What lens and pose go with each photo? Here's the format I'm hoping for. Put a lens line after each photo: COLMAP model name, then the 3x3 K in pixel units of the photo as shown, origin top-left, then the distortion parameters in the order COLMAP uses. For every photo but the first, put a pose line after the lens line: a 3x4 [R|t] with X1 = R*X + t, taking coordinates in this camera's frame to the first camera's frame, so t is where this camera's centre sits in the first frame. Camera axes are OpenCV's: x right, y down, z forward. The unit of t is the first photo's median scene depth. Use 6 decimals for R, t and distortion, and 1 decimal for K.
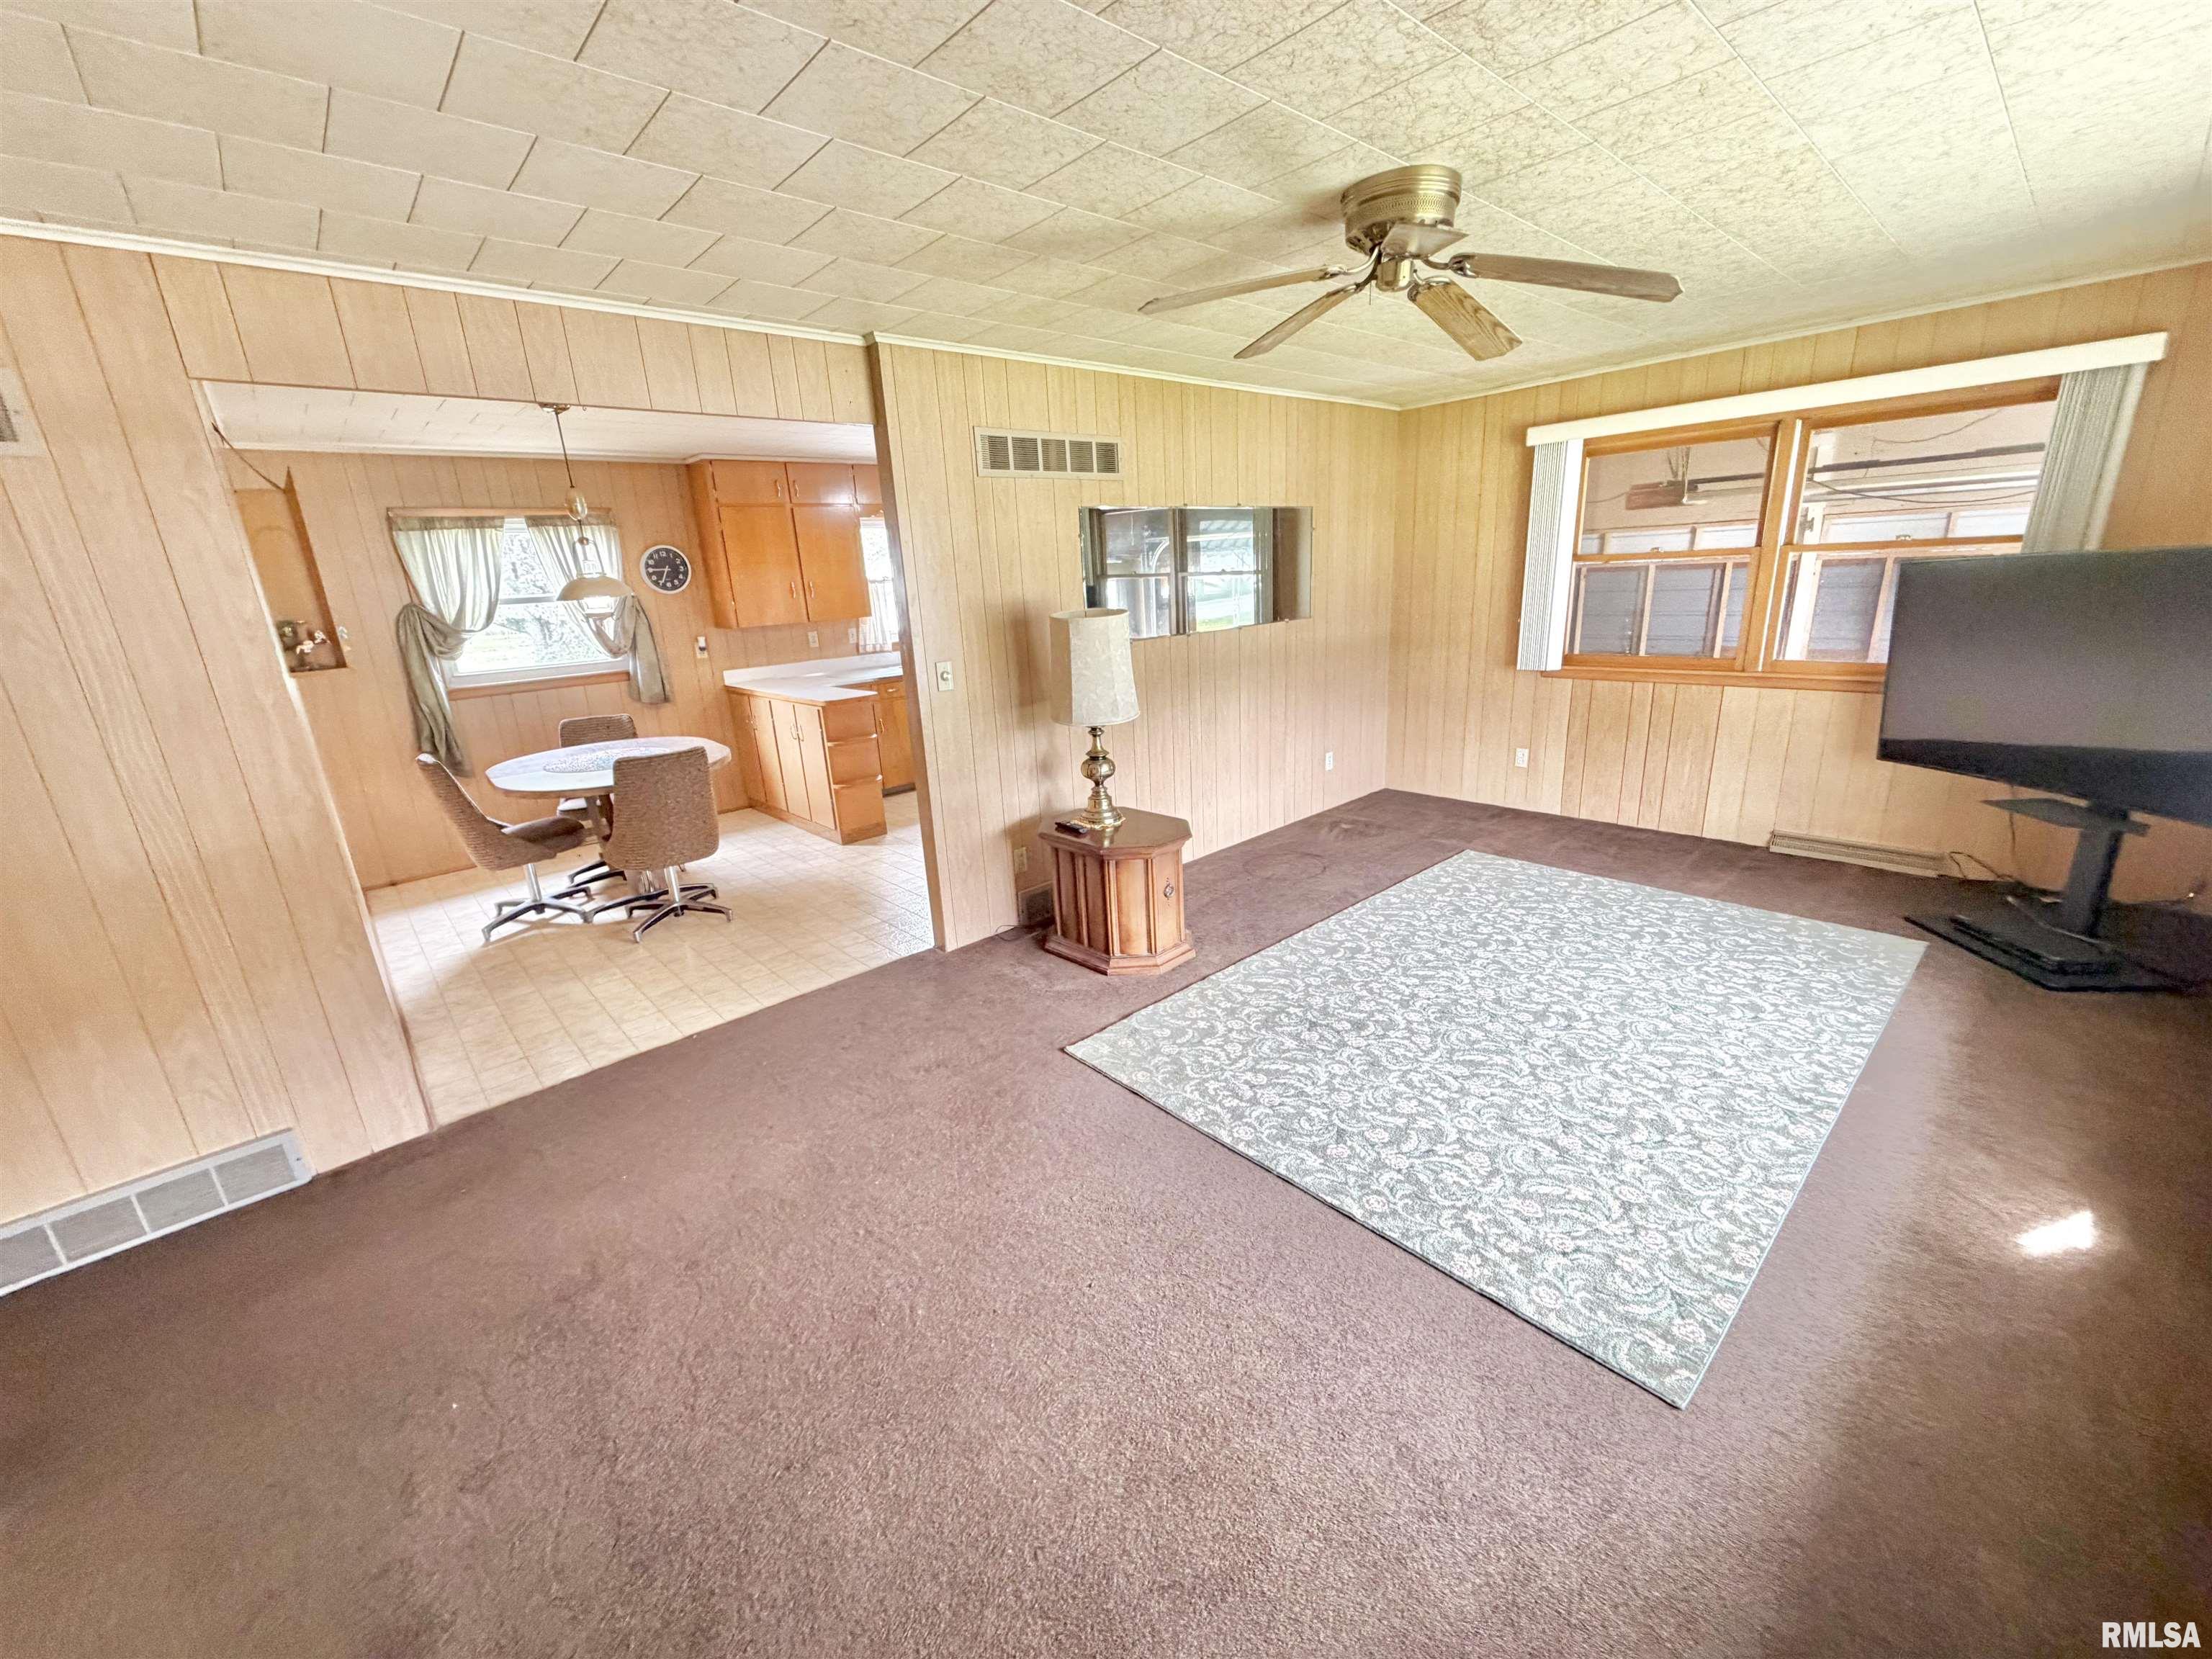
lens RADIAL K [[881.2, 0, 1102.0], [0, 881.2, 830.8], [0, 0, 1]] dist [-0.000161, -0.000019]
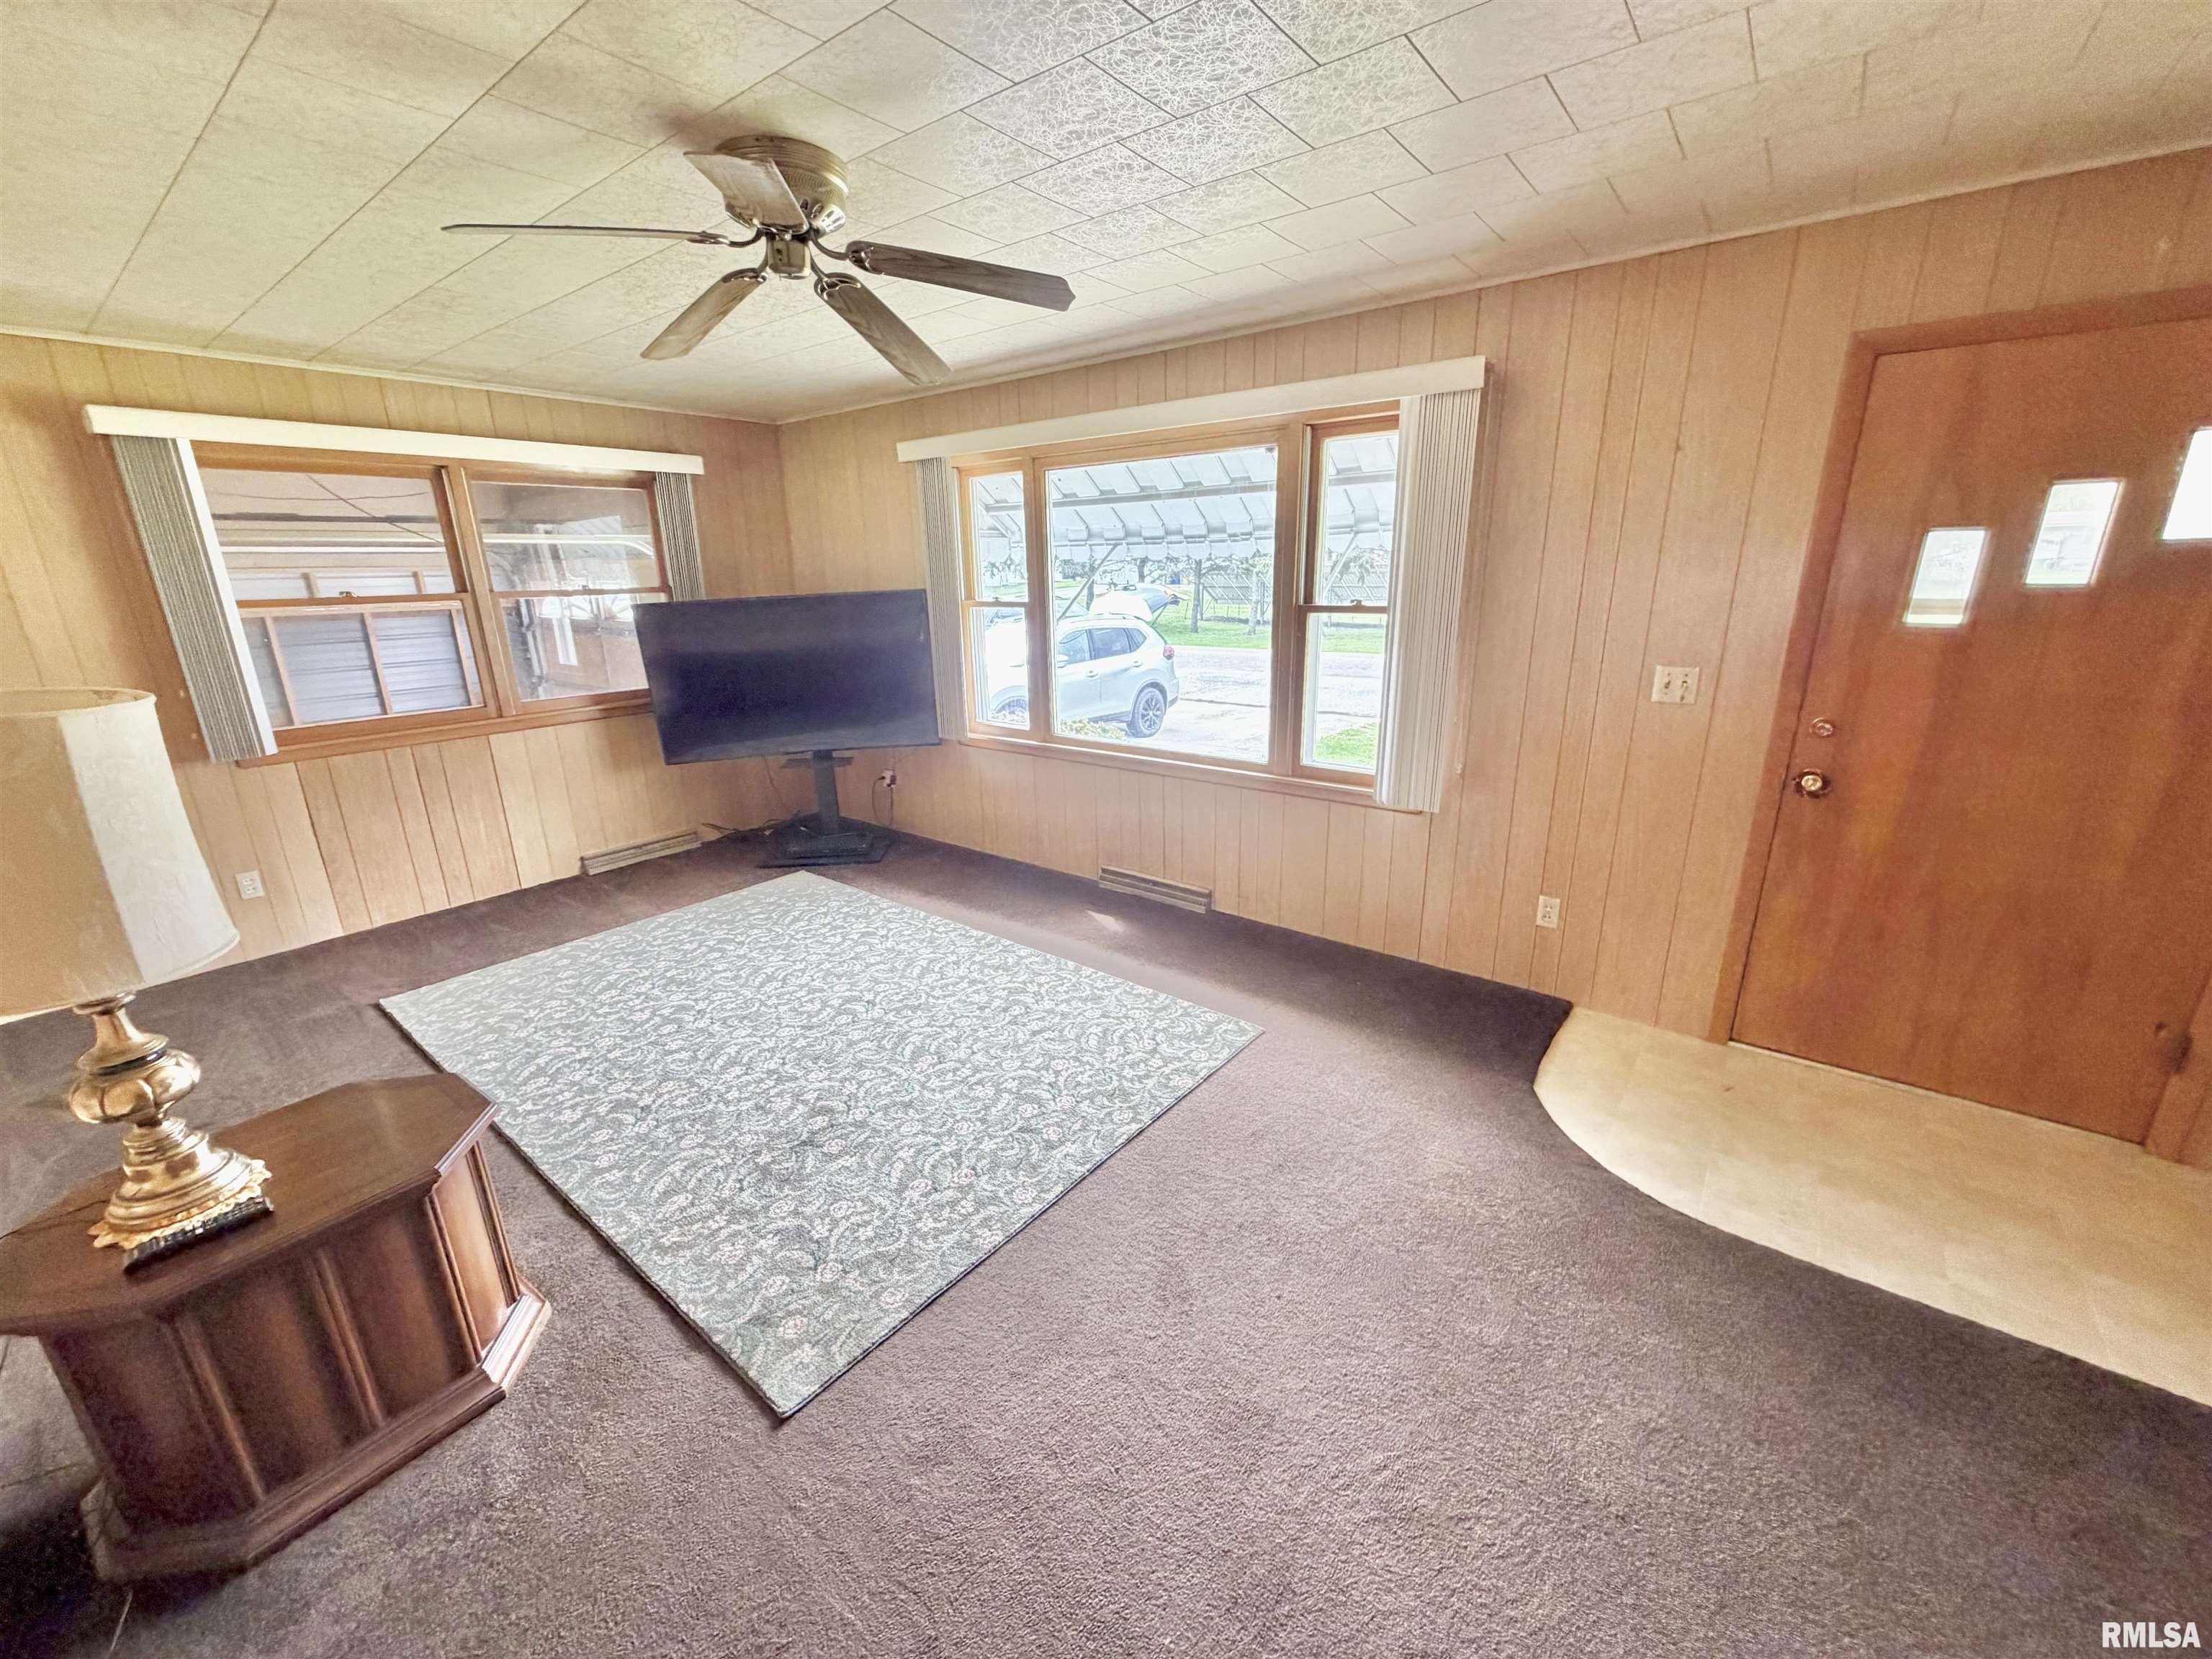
lens RADIAL K [[881.2, 0, 1102.0], [0, 881.2, 830.8], [0, 0, 1]] dist [-0.000161, -0.000019]
pose [[-0.165419, -0.229484, 0.959153, -0.425911], [0.308479, 0.911712, 0.271334, -0.148046], [-0.936738, 0.340762, -0.080023, 0.581116]]
